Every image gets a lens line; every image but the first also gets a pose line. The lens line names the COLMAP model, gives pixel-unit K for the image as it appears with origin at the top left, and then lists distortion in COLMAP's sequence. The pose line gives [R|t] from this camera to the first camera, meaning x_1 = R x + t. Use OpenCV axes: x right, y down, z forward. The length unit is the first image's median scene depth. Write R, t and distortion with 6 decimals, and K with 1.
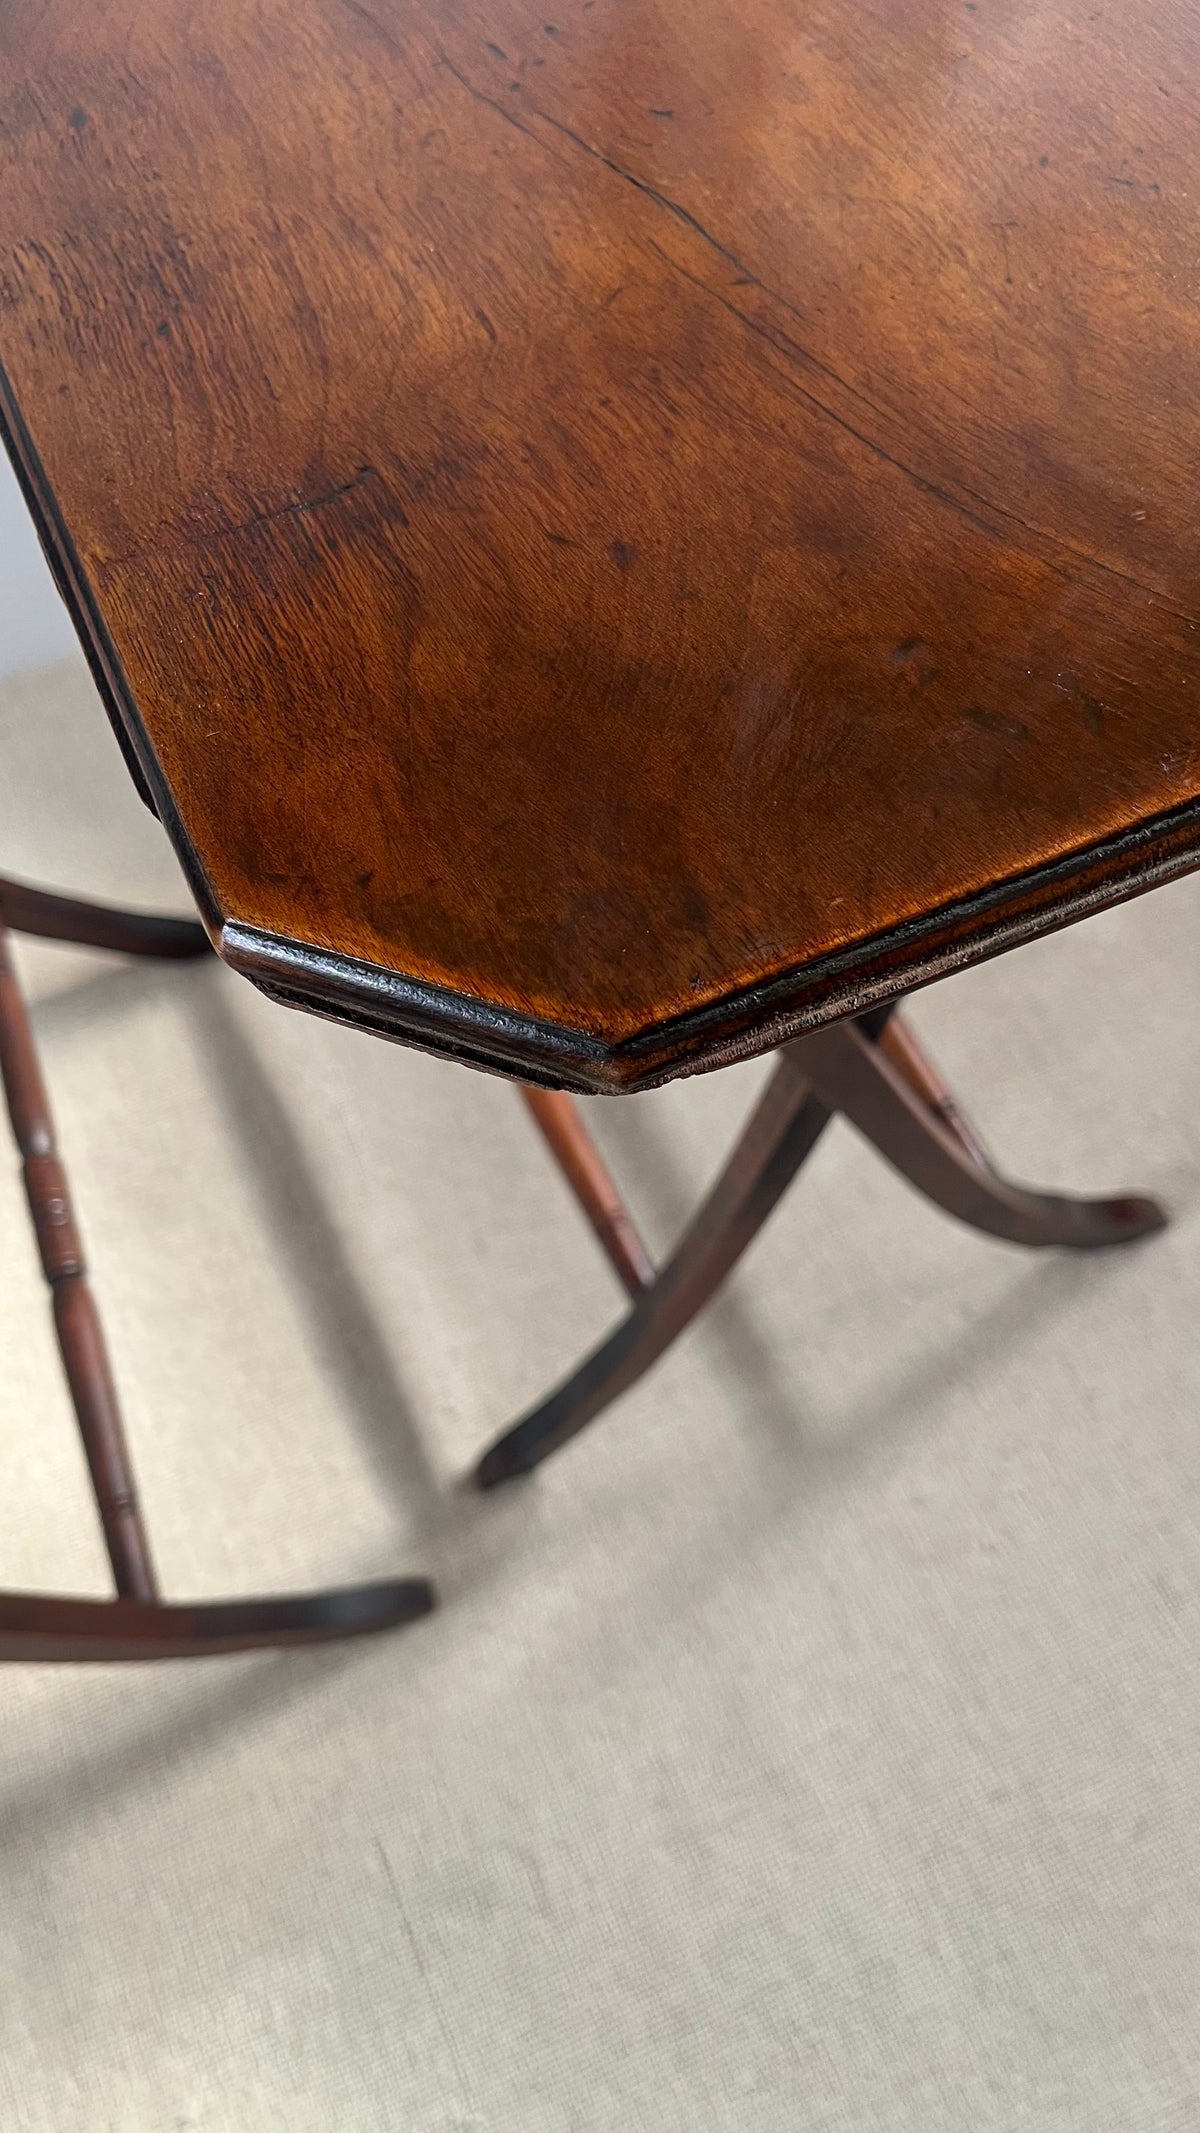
lens RADIAL K [[1546.0, 0, 589.7], [0, 1546.0, 1084.8], [0, 0, 1]] dist [0.013798, -0.010670]
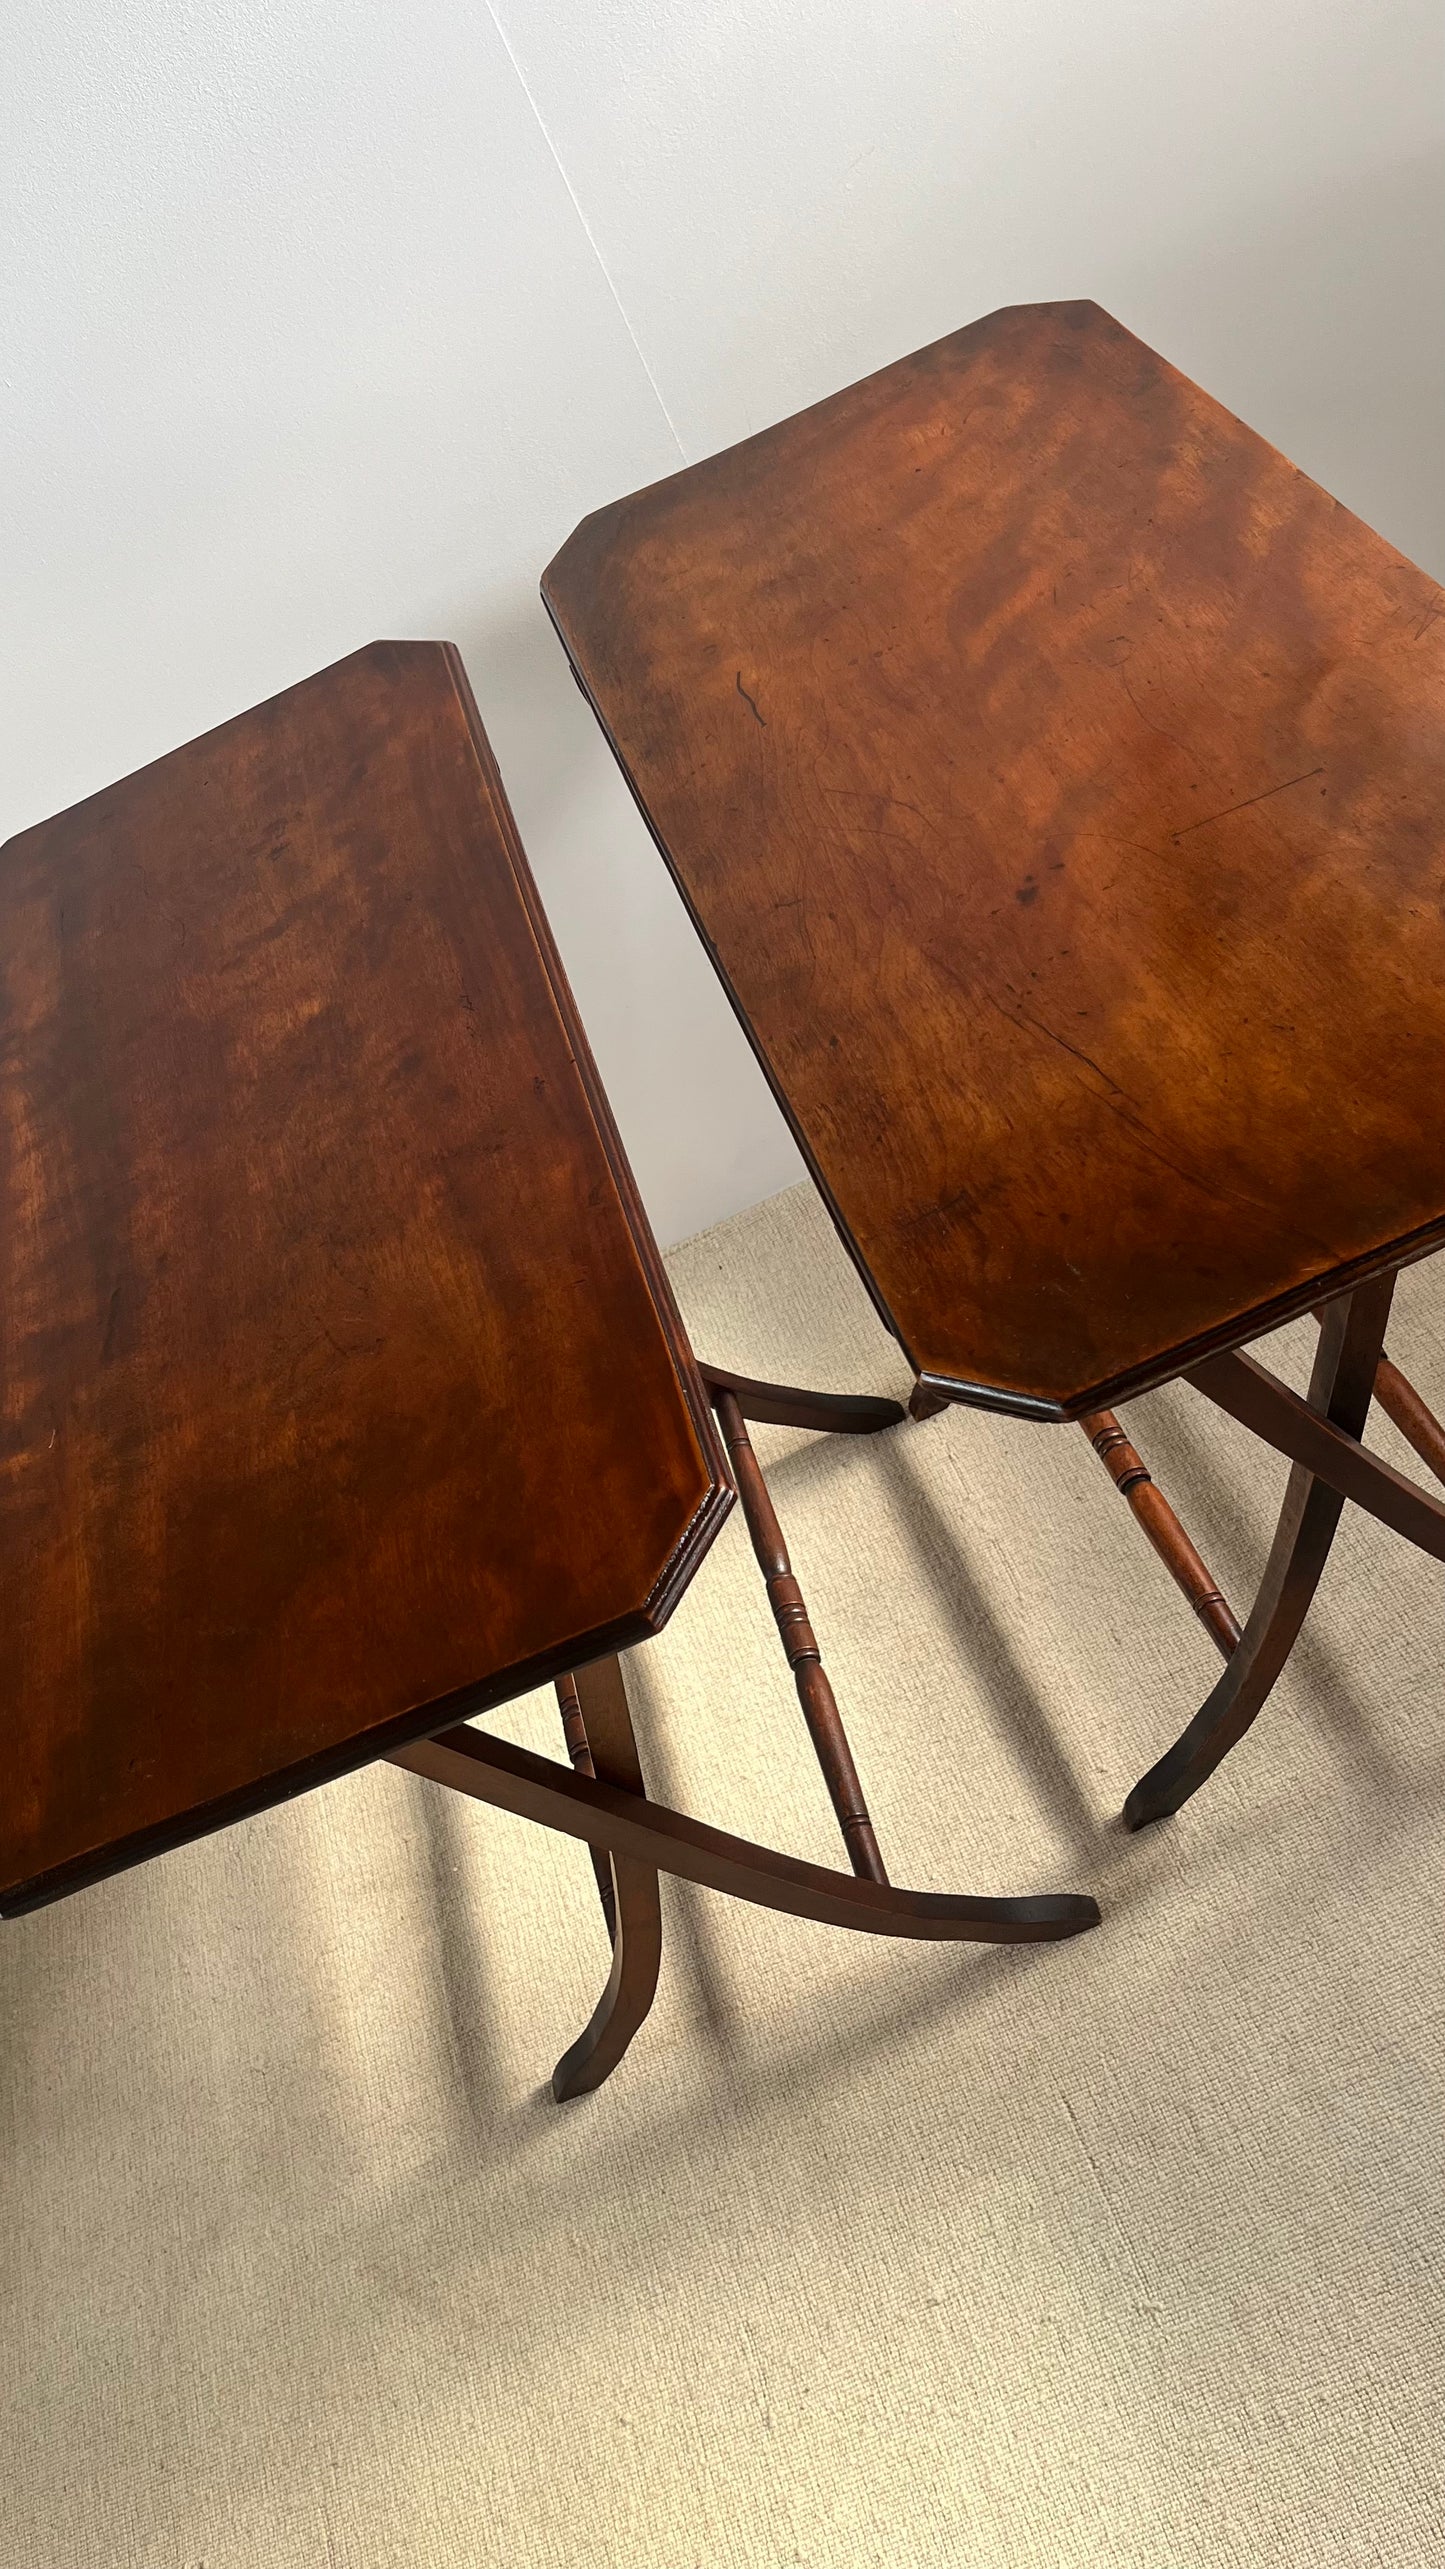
lens RADIAL K [[1862.1, 0, 706.1], [0, 1862.1, 1285.8], [0, 0, 1]] dist [0.013798, -0.010670]
pose [[0.945375, -0.099455, -0.310442, 0.334313], [0.043978, 0.982528, -0.180843, 0.244762], [0.323004, 0.157312, 0.933232, -1.682465]]
